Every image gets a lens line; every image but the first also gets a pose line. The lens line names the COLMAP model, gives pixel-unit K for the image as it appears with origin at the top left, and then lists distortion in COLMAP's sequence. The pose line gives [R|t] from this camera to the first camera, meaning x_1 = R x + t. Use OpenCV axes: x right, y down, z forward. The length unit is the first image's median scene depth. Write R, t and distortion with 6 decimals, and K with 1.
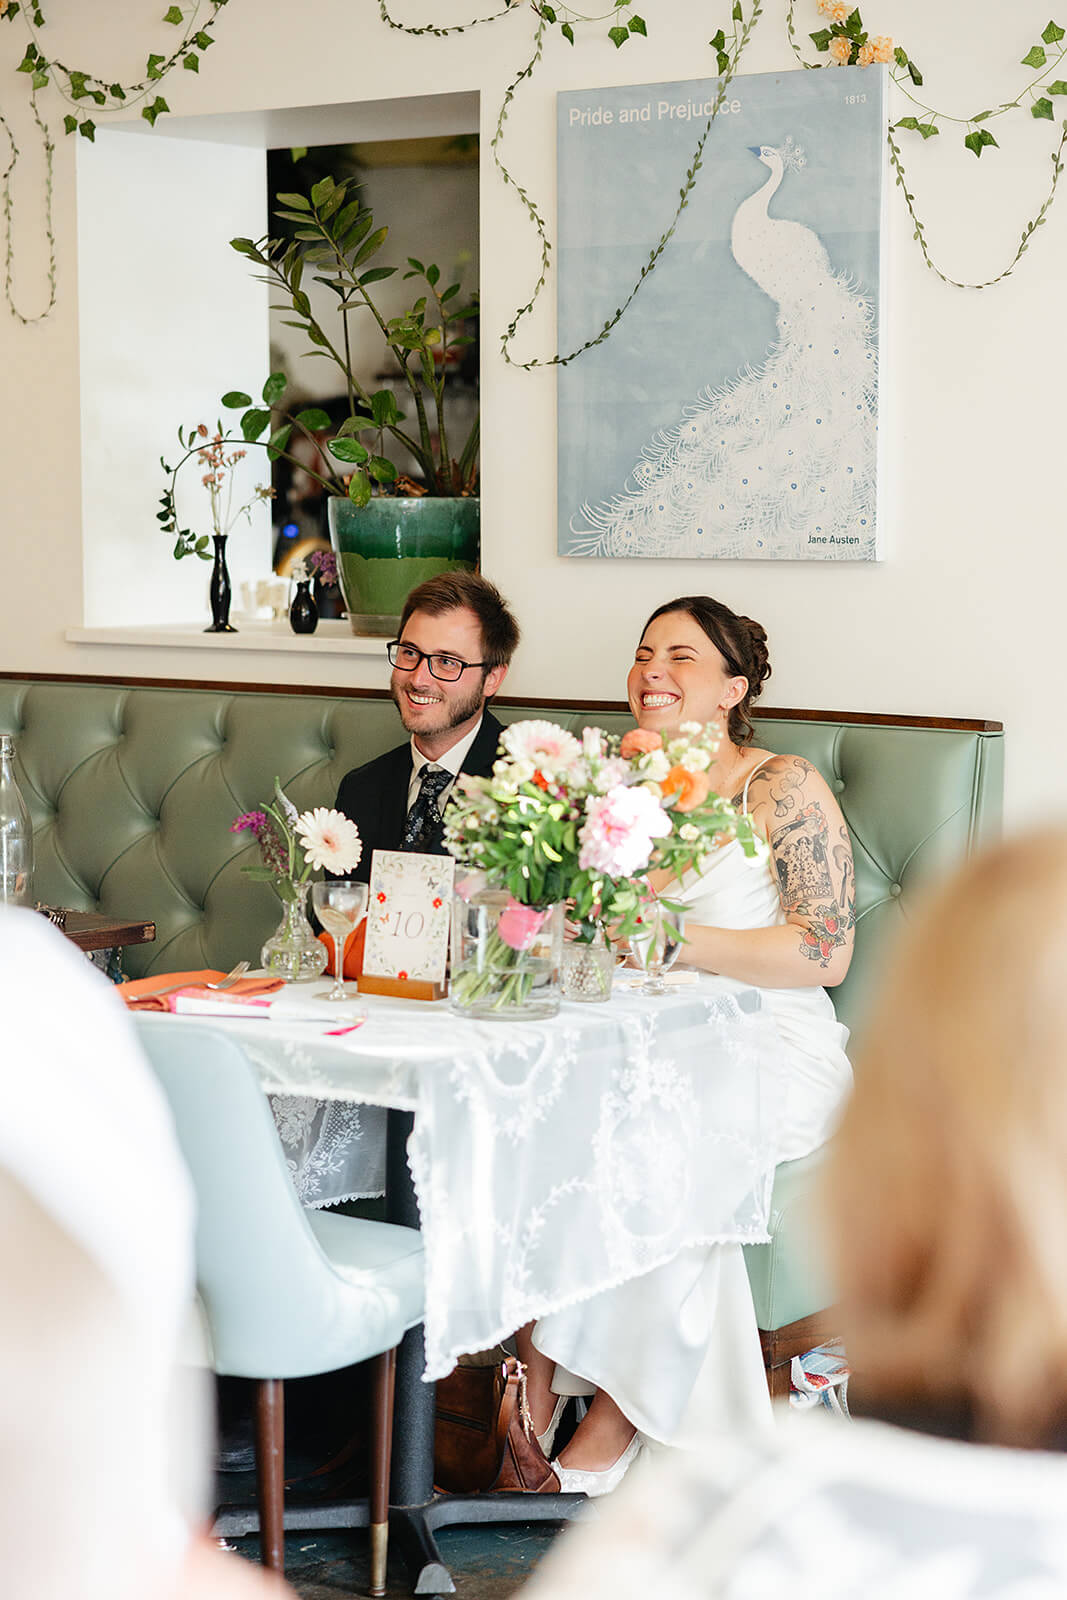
lens RADIAL K [[3410.9, 0, 662.2], [0, 3410.9, 861.4], [0, 0, 1]] dist [0.001960, 0.289539]
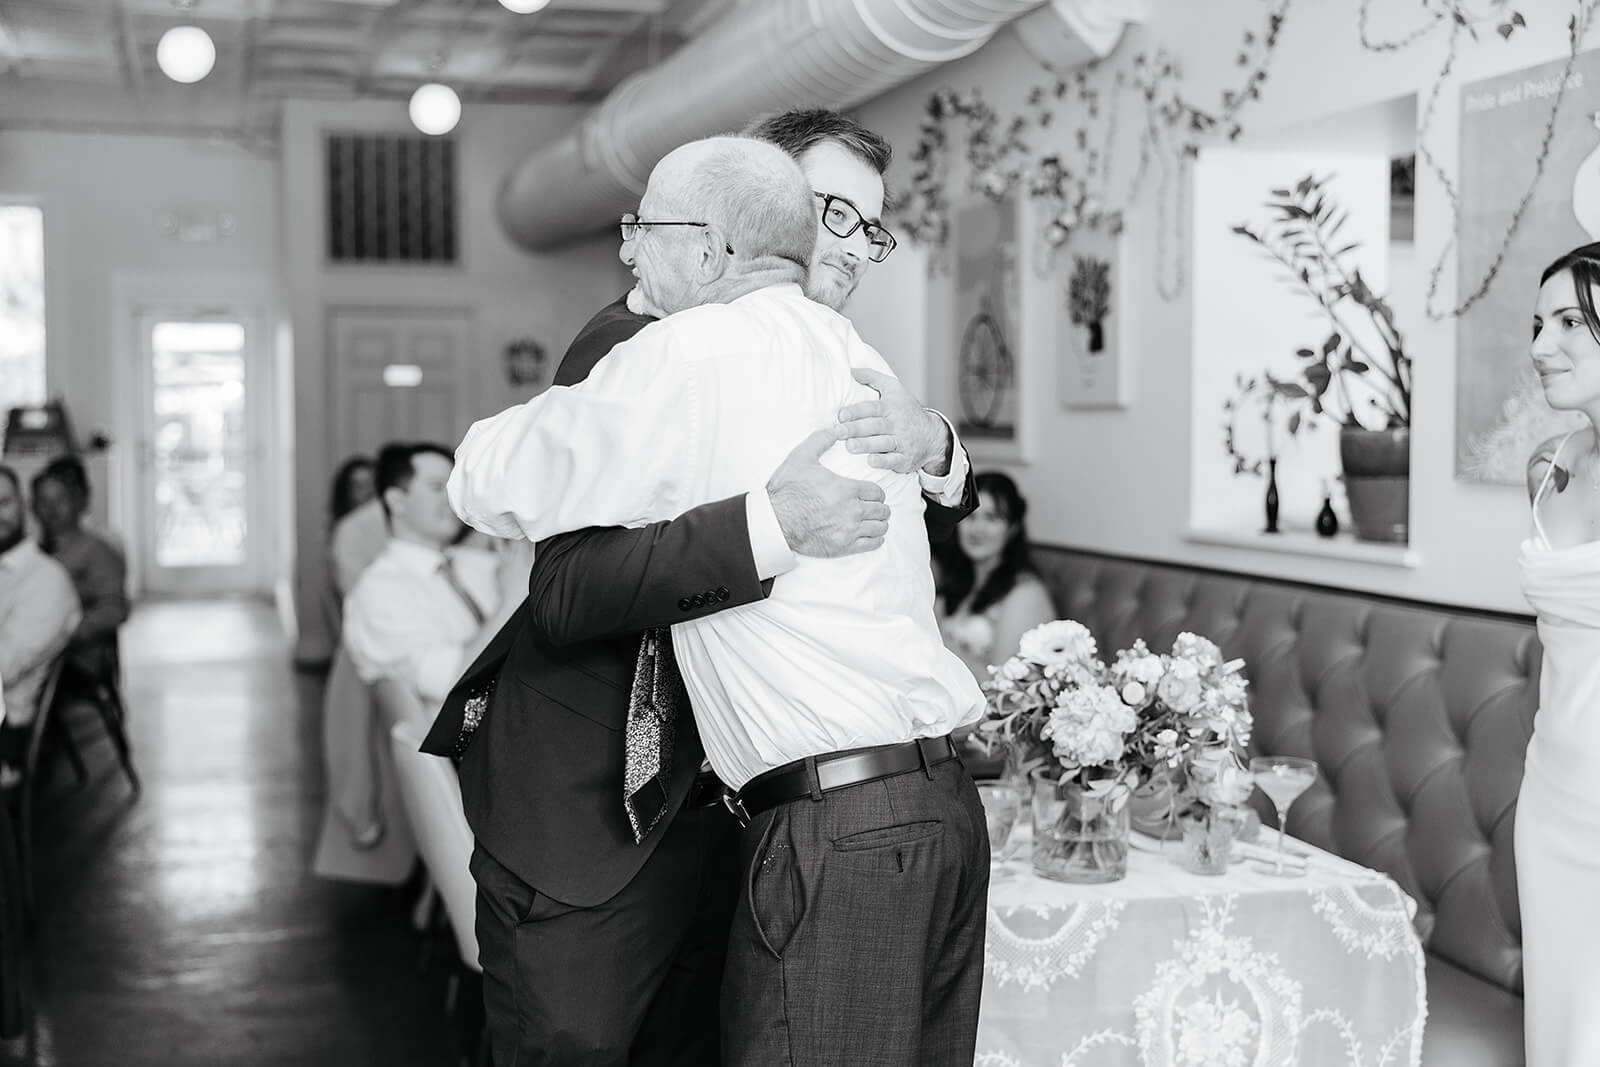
lens RADIAL K [[2116.1, 0, 743.0], [0, 2116.1, 527.4], [0, 0, 1]] dist [-0.005915, 0.028752]
pose [[0.758944, 0.035306, -0.650198, 0.263910], [-0.075527, 0.996562, -0.034045, -0.031564], [0.646761, 0.074946, 0.759002, 0.307778]]
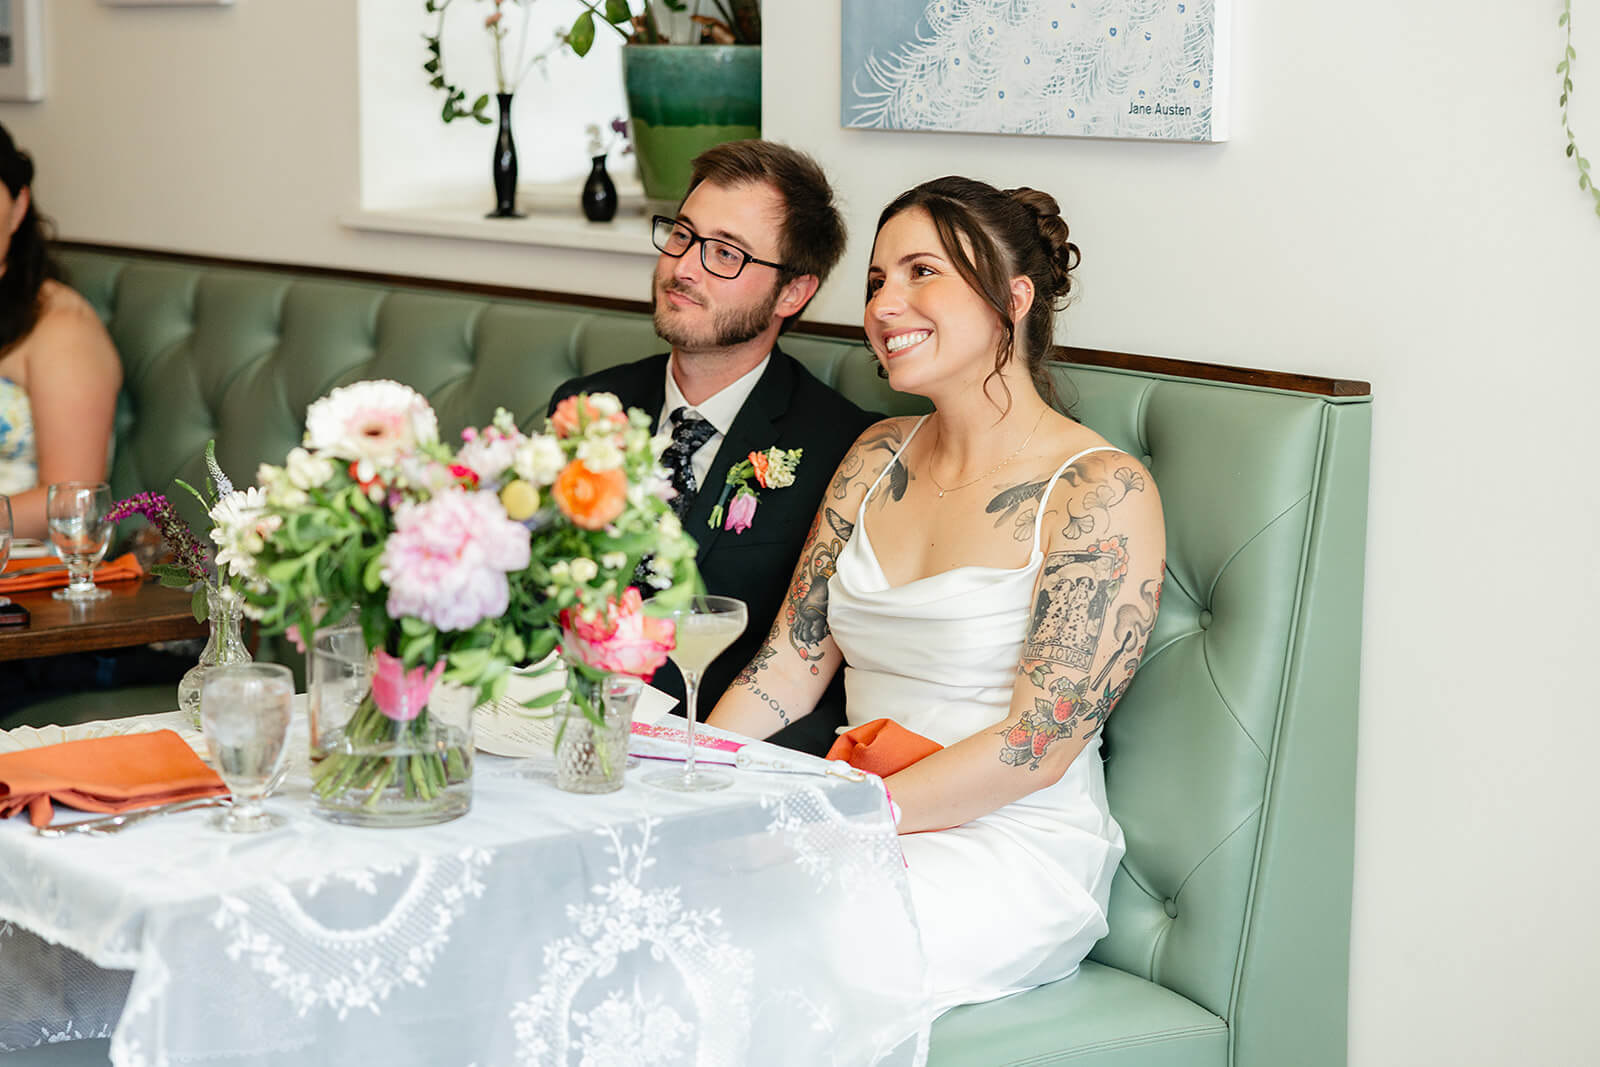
lens RADIAL K [[3410.9, 0, 849.2], [0, 3410.9, 532.9], [0, 0, 1]] dist [0.001960, 0.289539]
pose [[0.963439, 0.044120, -0.264268, 0.173672], [-0.035294, 0.998652, 0.038056, -0.031722], [0.265591, -0.027338, 0.963698, 0.305301]]
